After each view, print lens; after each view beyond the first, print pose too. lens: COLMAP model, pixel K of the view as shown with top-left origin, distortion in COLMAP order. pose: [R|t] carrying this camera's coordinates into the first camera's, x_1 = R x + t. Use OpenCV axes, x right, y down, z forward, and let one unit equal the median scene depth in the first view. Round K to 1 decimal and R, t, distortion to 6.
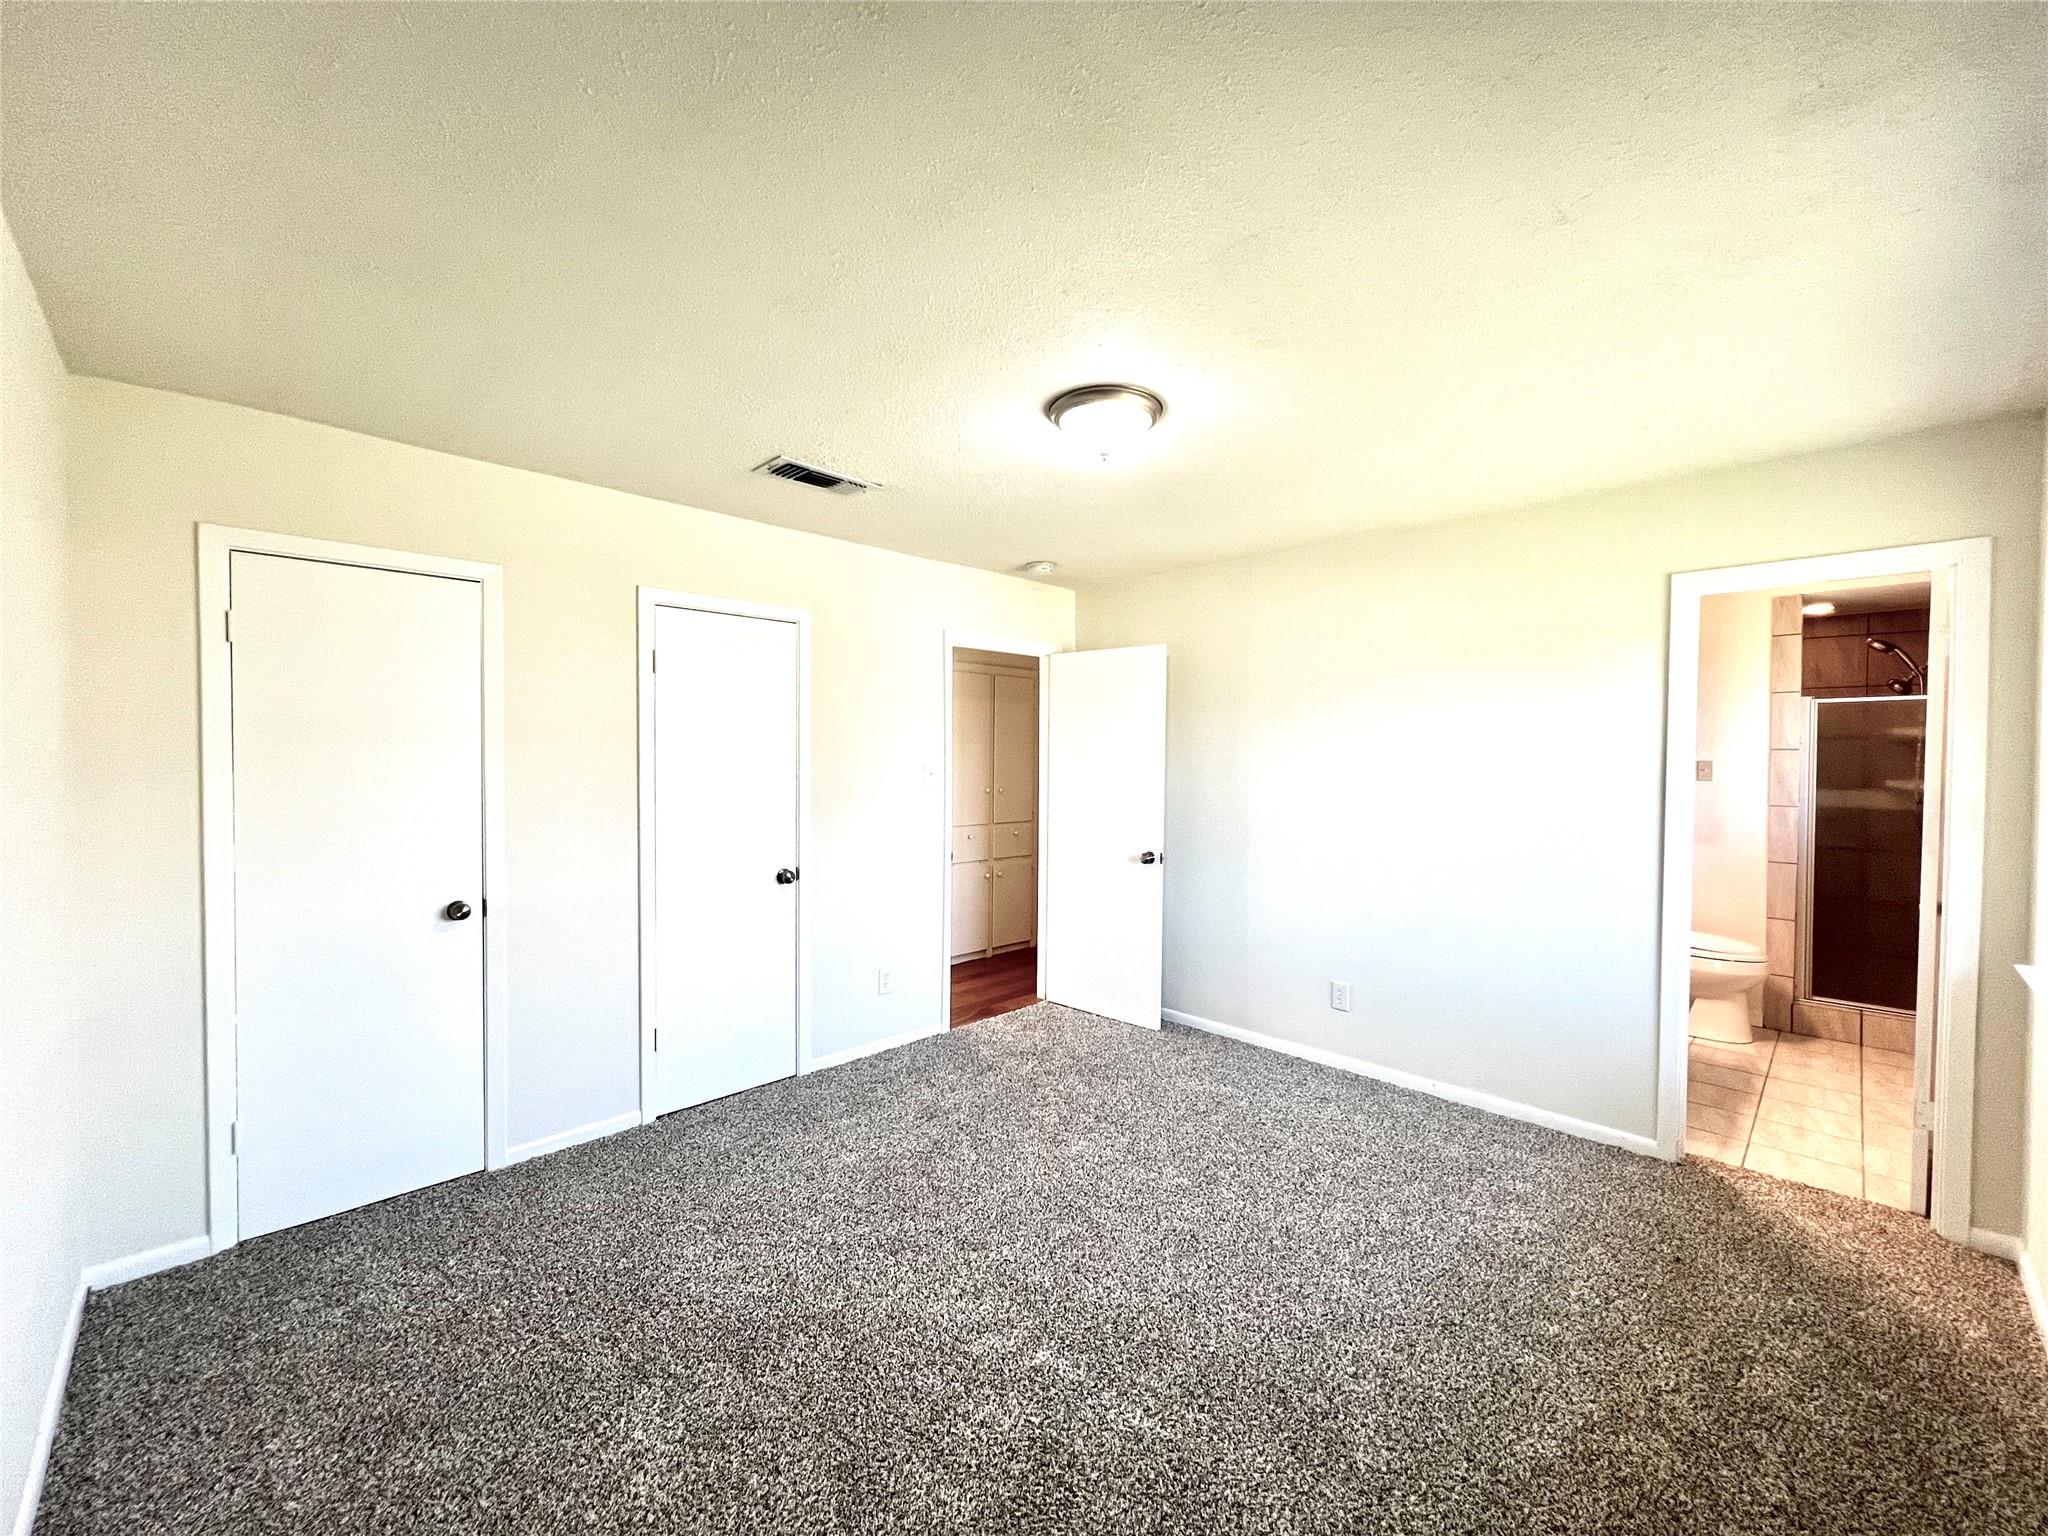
lens RADIAL K [[821.2, 0, 1023.0], [0, 821.2, 770.9], [0, 0, 1]] dist [-0.000822, -0.000101]
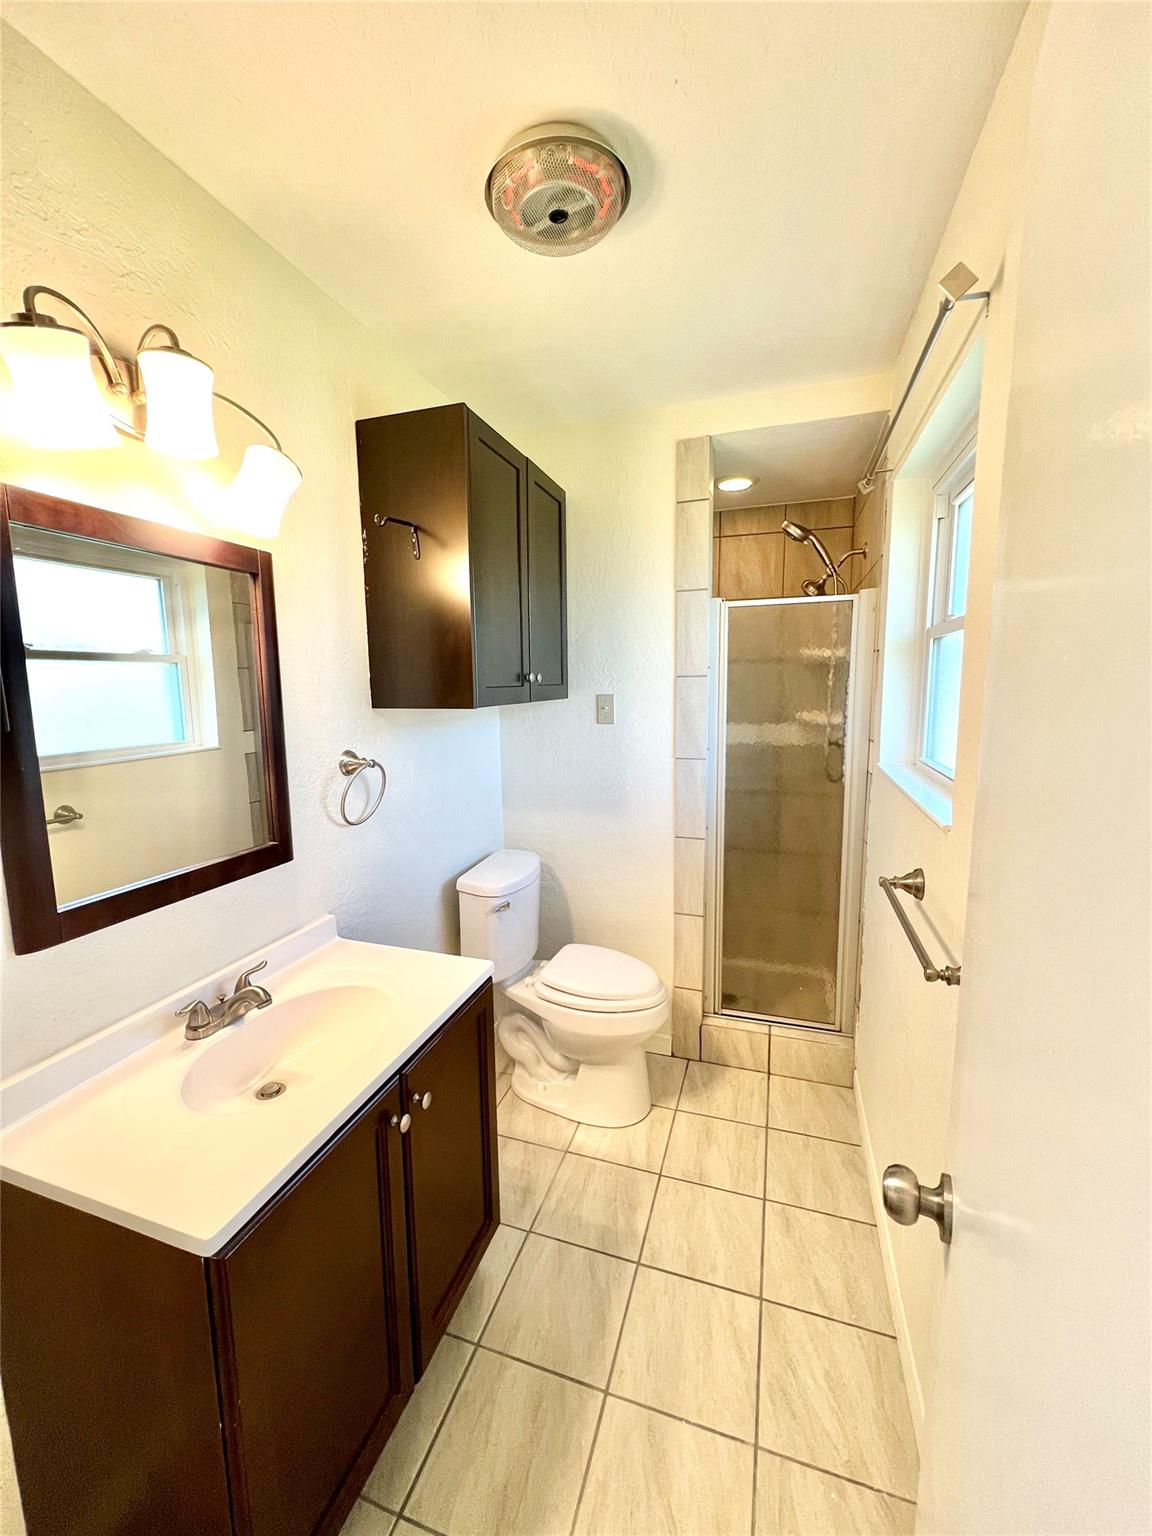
lens RADIAL K [[615.9, 0, 575.7], [0, 615.9, 763.6], [0, 0, 1]] dist [-0.000822, -0.000101]
pose [[0.889794, -0.078182, 0.449617, 0.605417], [0.026118, 0.992326, 0.120863, -0.018186], [-0.455615, -0.095800, 0.885007, 0.582442]]
